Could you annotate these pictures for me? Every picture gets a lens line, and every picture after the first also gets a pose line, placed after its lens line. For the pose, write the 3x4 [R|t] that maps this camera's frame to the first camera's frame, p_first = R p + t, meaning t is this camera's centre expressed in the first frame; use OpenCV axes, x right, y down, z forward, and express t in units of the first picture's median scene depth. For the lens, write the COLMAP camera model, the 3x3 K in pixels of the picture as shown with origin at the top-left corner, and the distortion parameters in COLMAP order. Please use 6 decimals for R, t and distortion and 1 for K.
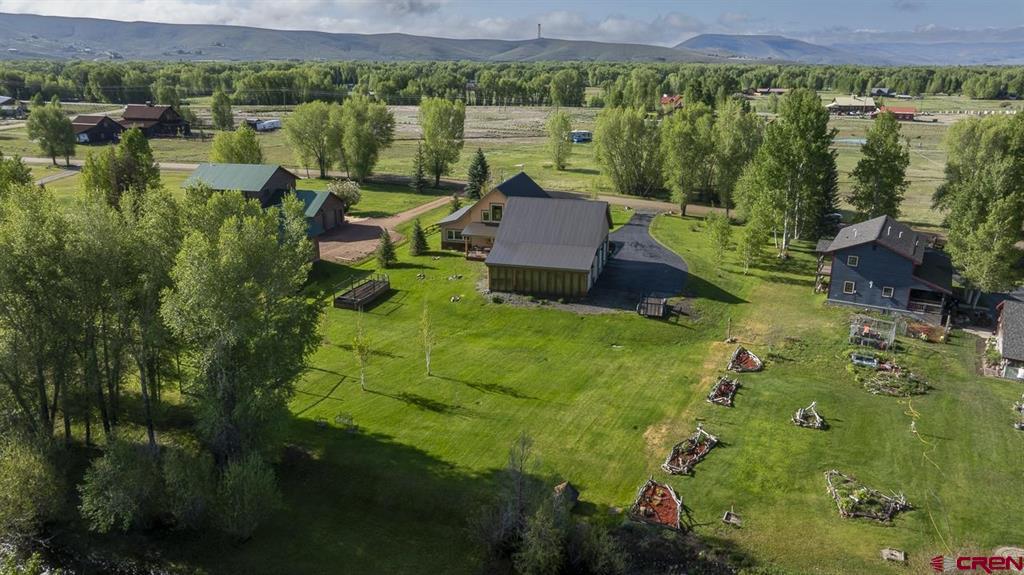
lens RADIAL K [[724.9, 0, 512.0], [0, 724.9, 287.5], [0, 0, 1]] dist [-0.007910, 0.007086]
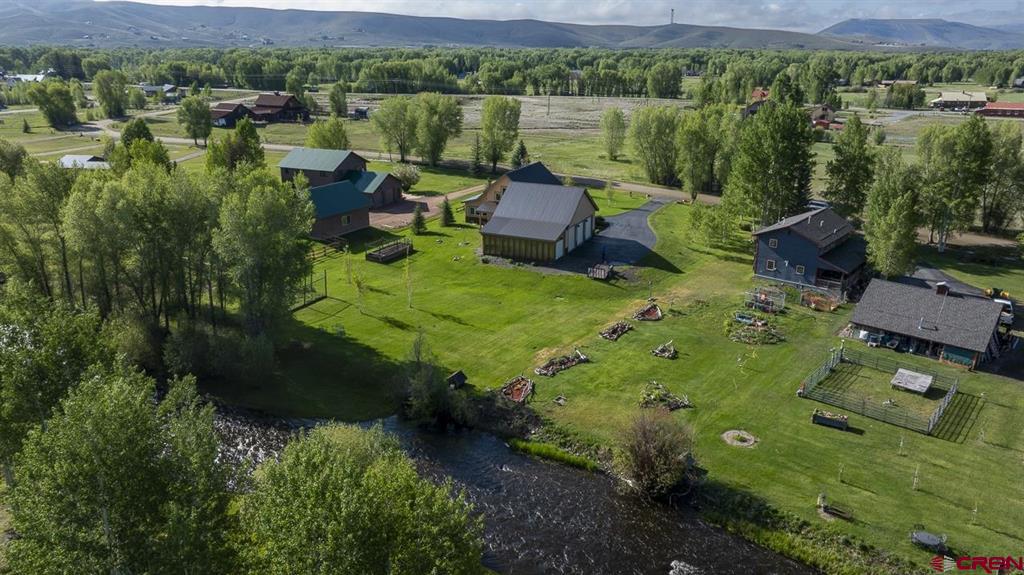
lens RADIAL K [[724.9, 0, 512.0], [0, 724.9, 287.5], [0, 0, 1]] dist [-0.007910, 0.007086]
pose [[0.984720, 0.056147, -0.164846, 0.157145], [-0.053056, 0.998324, 0.023099, 0.020856], [0.165867, -0.014000, 0.986049, -0.172180]]
